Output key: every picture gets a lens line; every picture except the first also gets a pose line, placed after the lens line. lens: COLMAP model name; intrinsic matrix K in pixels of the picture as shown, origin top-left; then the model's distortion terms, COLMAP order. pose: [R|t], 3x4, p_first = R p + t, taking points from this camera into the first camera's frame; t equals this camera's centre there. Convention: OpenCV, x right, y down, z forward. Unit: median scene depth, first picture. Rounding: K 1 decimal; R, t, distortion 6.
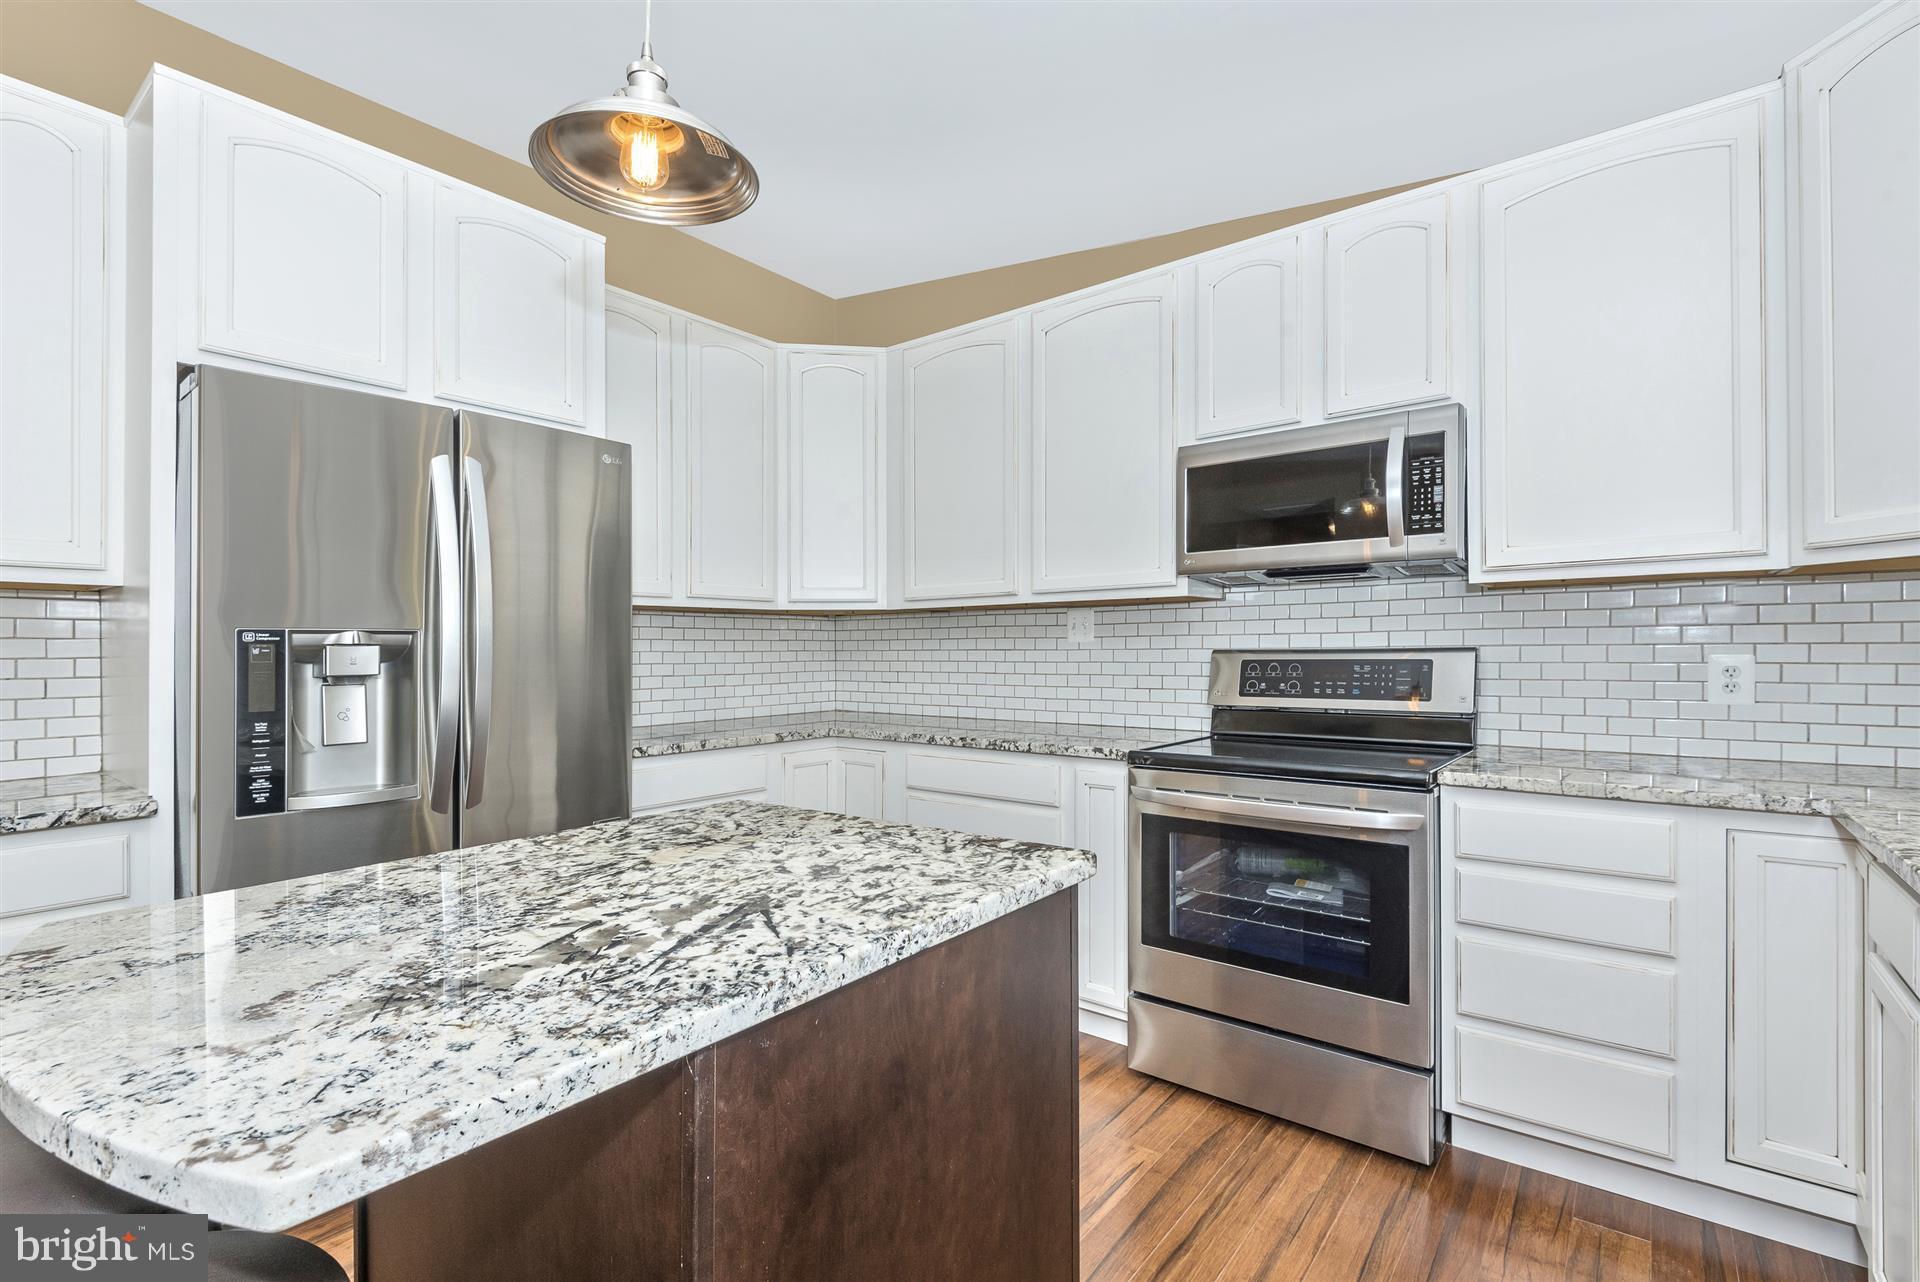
lens RADIAL K [[856.9, 0, 999.2], [0, 856.9, 645.0], [0, 0, 1]] dist [-0.000590, -0.000303]
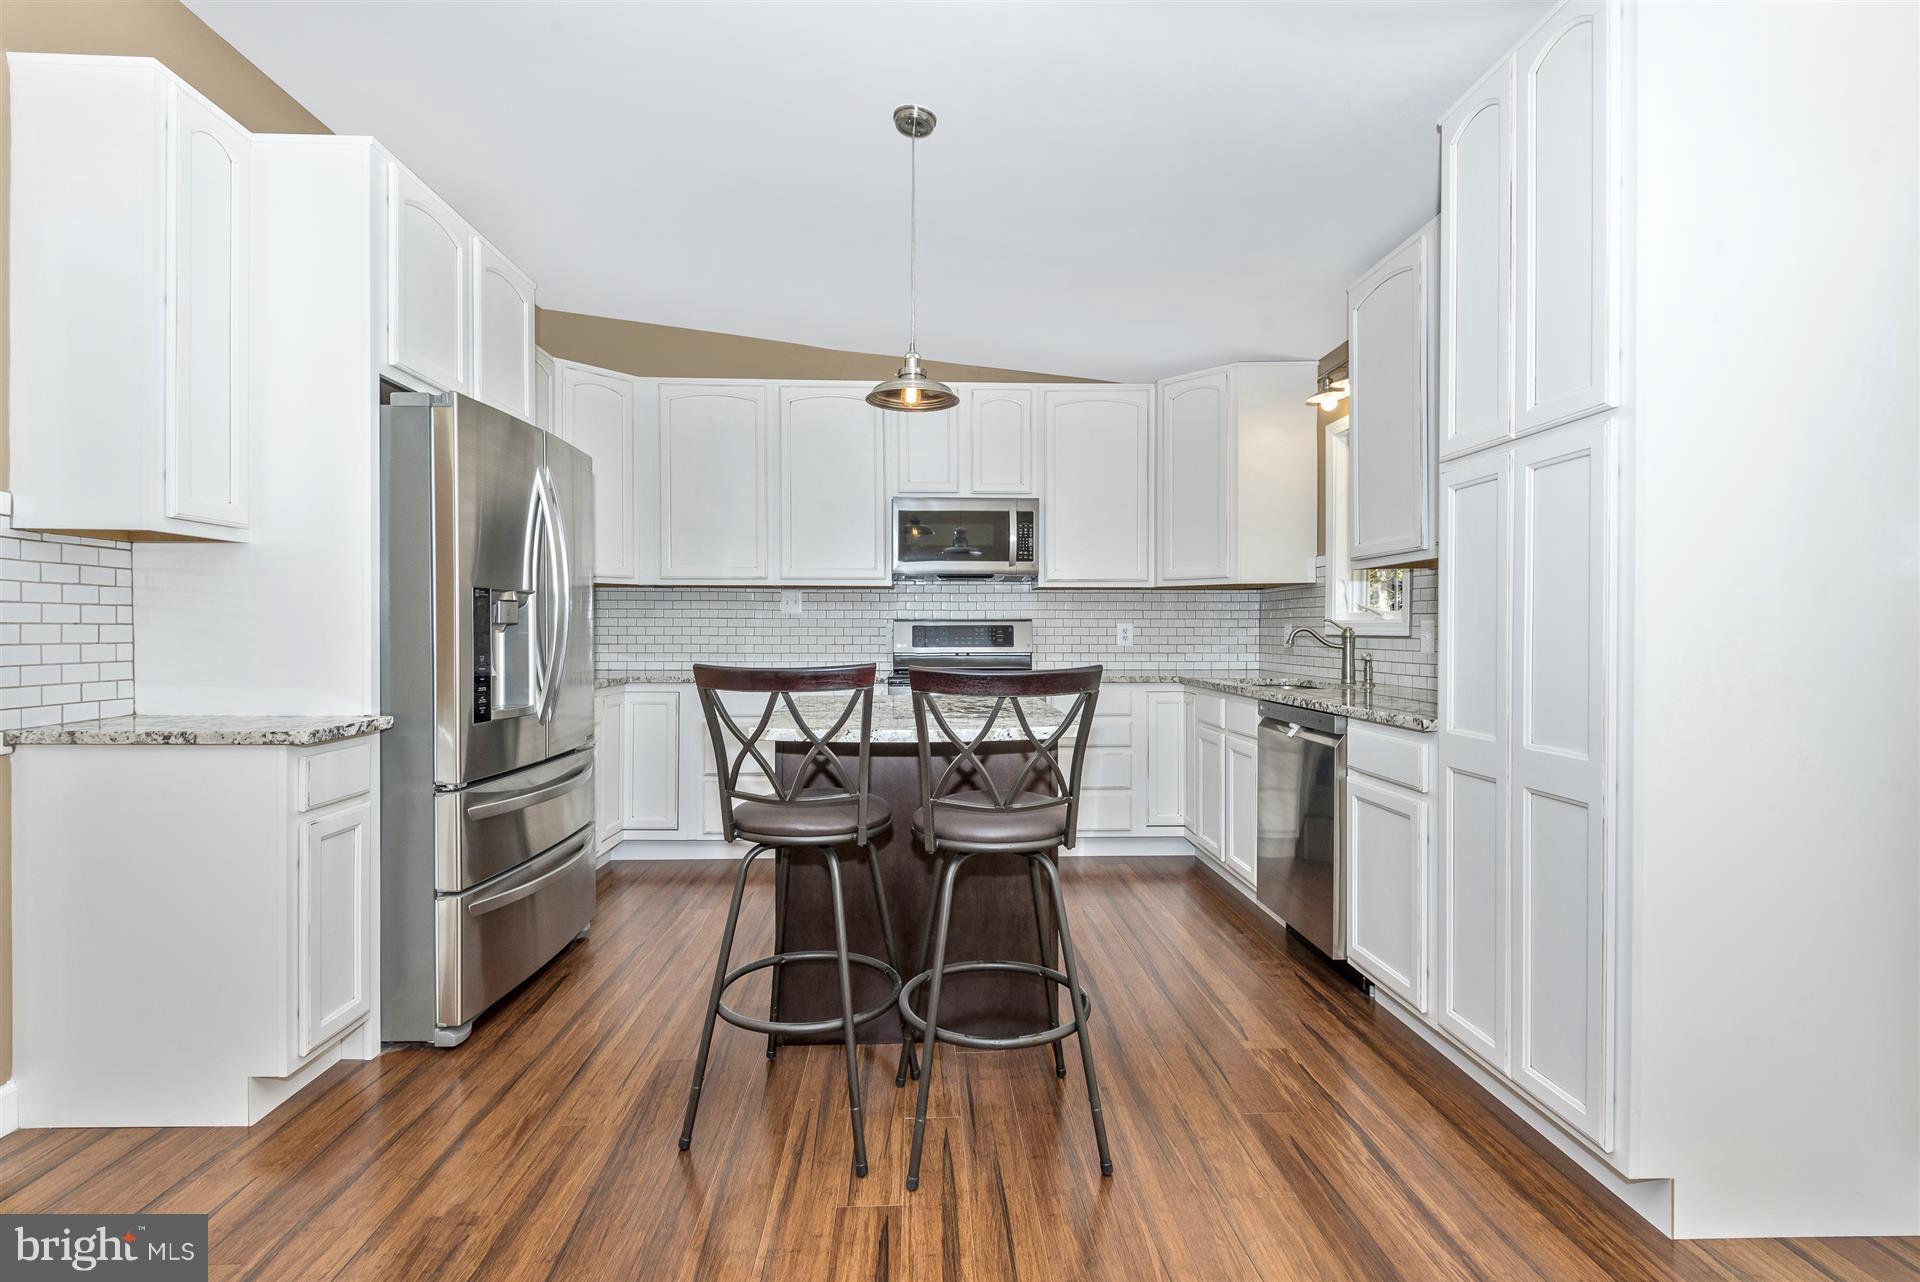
lens RADIAL K [[868.4, 0, 955.4], [0, 868.4, 634.6], [0, 0, 1]] dist [0.016329, -0.014227]
pose [[0.758479, 0.005322, 0.651676, -0.931822], [-0.010206, 0.999941, 0.003713, 0.034779], [-0.651617, -0.009467, 0.758489, -0.425167]]
